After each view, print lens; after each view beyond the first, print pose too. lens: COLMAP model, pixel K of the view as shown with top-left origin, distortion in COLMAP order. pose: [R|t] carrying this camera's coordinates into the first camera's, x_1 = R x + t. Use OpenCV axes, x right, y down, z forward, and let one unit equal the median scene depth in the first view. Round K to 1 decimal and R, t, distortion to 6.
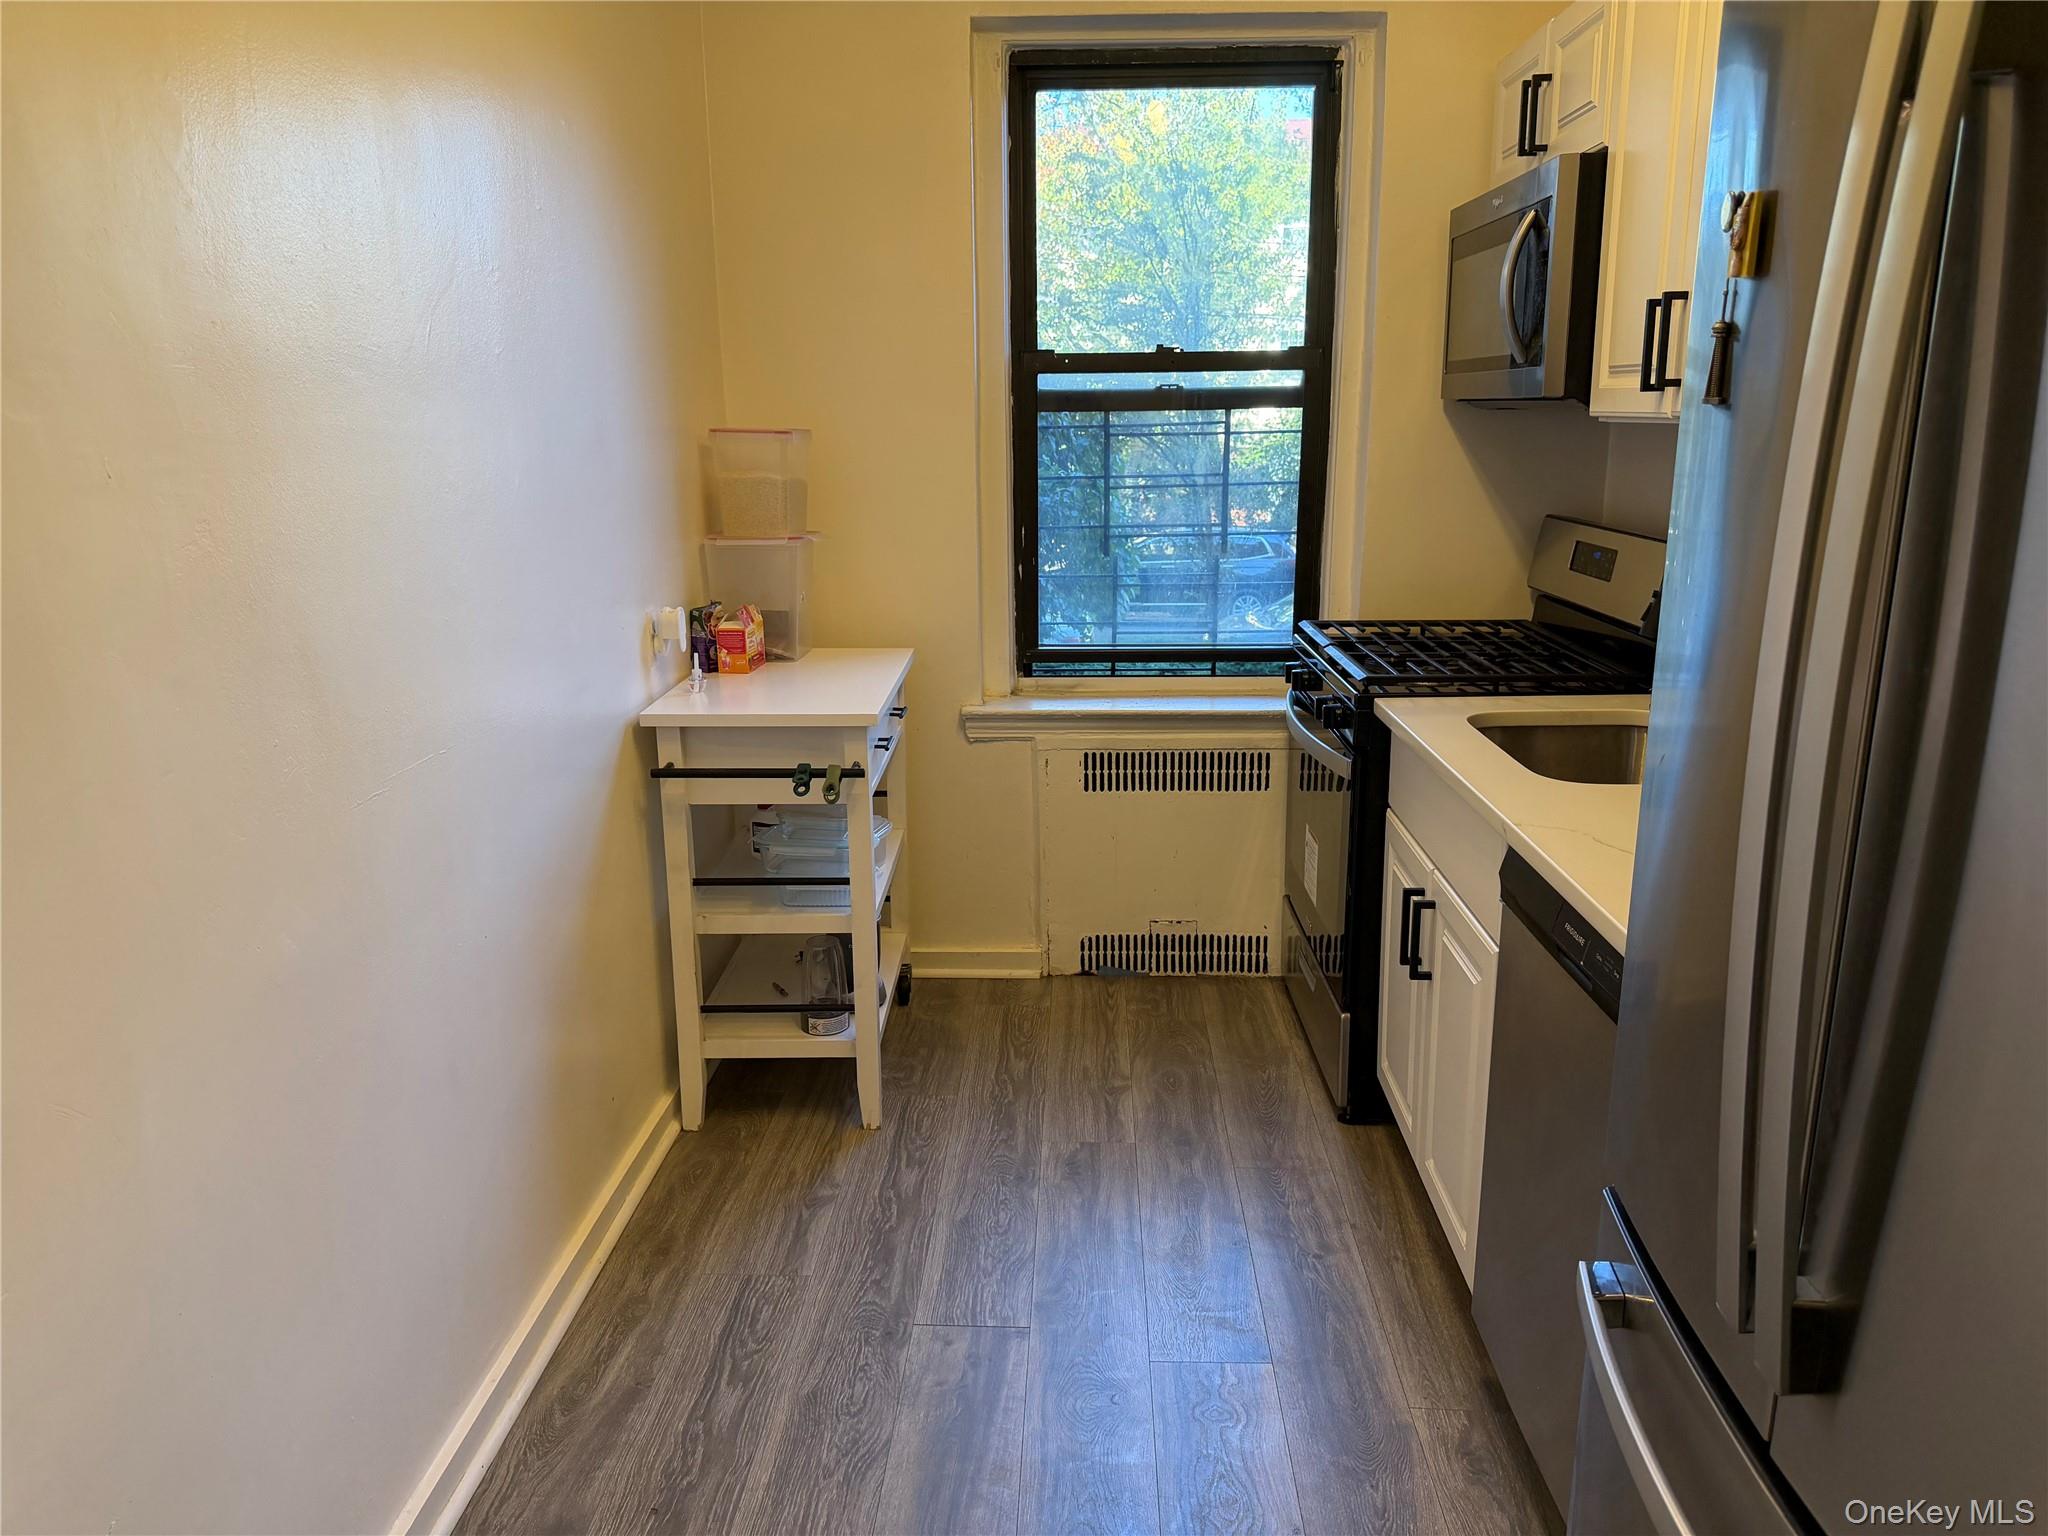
lens RADIAL K [[1440.7, 0, 956.1], [0, 1440.7, 771.7], [0, 0, 1]] dist [0.077438, -0.114703]
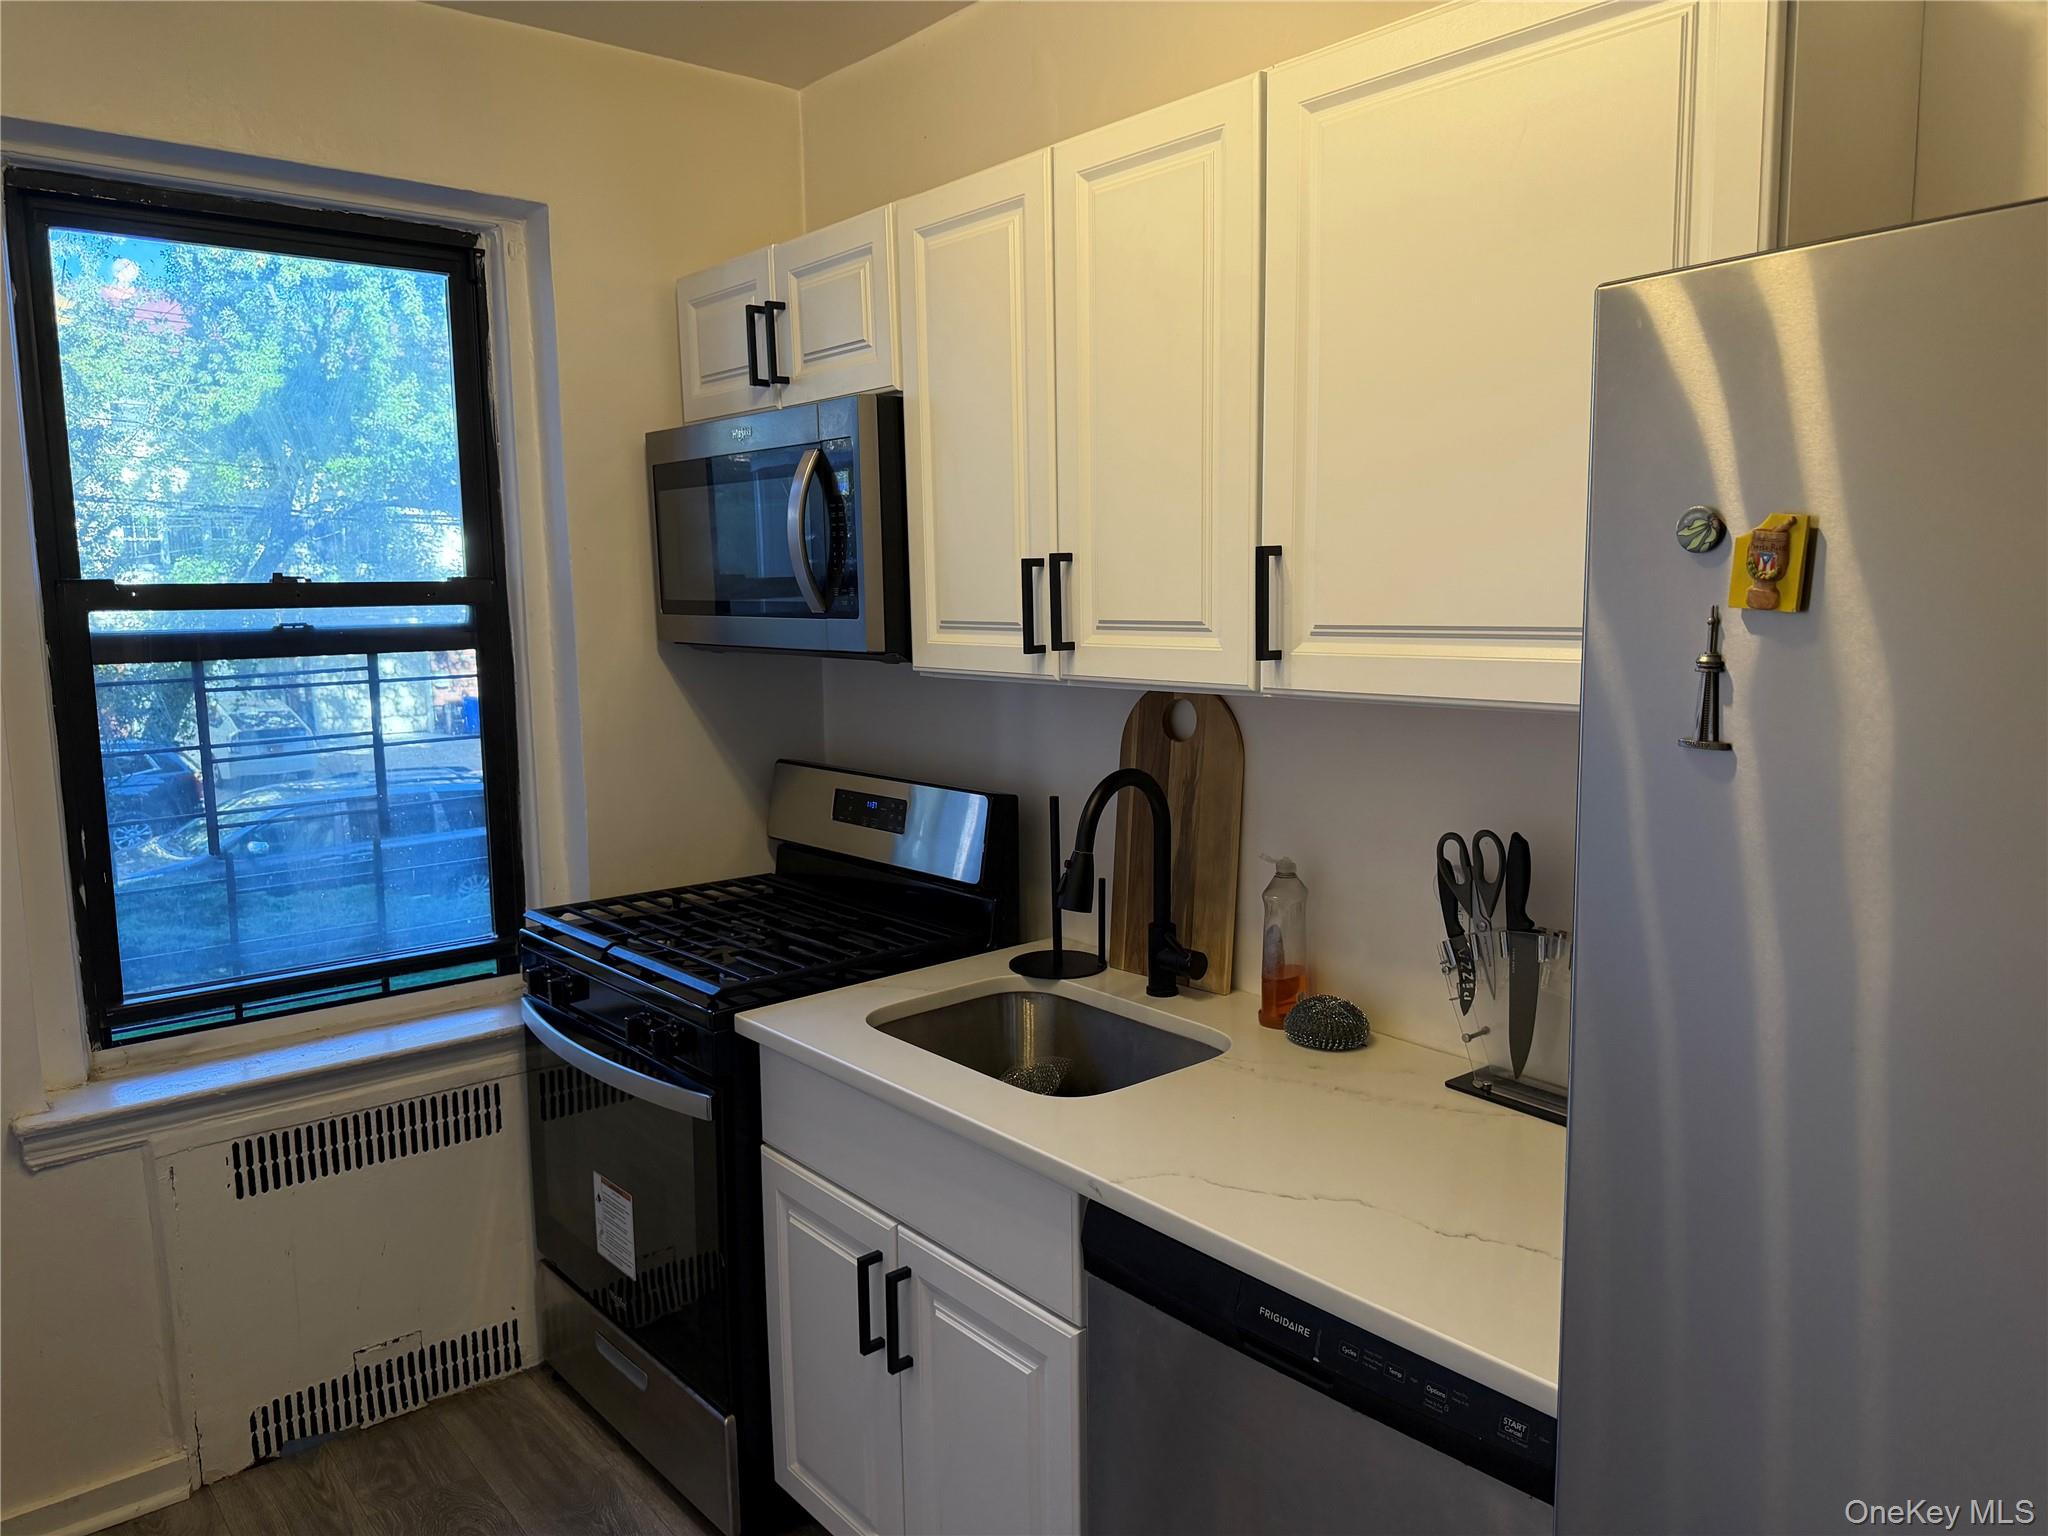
lens RADIAL K [[1482.2, 0, 1020.8], [0, 1482.2, 756.3], [0, 0, 1]] dist [0.038026, -0.046964]
pose [[0.725248, -0.081701, 0.683623, -0.111636], [0.175099, 0.982173, -0.068379, -0.081244], [-0.665850, 0.169293, 0.726625, 0.202059]]
